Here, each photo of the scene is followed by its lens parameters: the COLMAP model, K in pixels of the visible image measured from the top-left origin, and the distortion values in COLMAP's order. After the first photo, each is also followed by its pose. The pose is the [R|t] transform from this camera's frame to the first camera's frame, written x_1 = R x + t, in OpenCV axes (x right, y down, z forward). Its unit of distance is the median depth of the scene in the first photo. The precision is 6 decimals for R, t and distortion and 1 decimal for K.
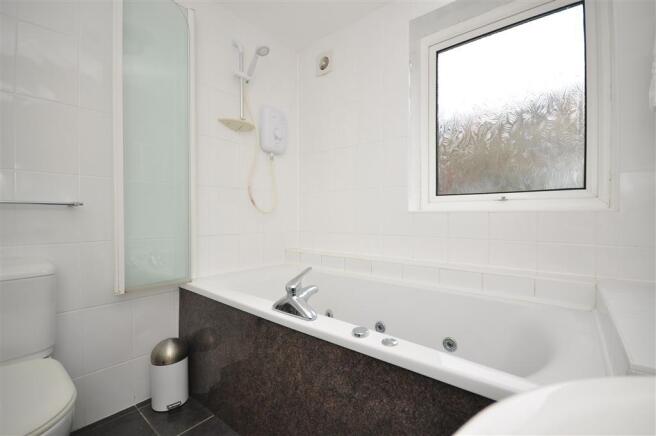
lens RADIAL K [[287.6, 0, 330.4], [0, 287.6, 216.8], [0, 0, 1]] dist [-0.004394, -0.002005]
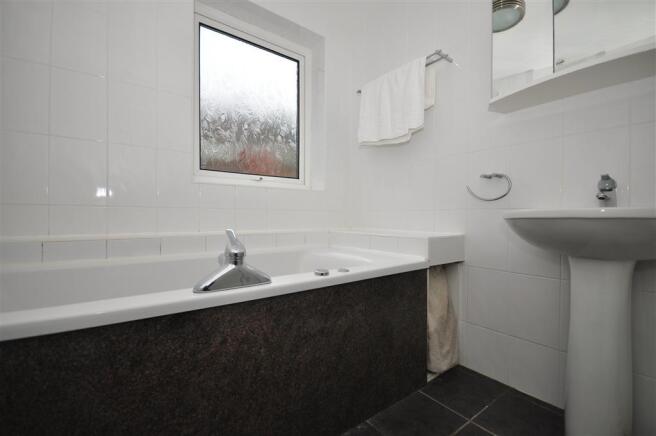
lens RADIAL K [[287.6, 0, 330.2], [0, 287.6, 218.6], [0, 0, 1]] dist [-0.004394, -0.002005]
pose [[0.235342, -0.007406, 0.971884, -0.898328], [-0.002699, 0.999962, 0.008274, 0.158330], [-0.971909, -0.004570, 0.235313, 0.623878]]
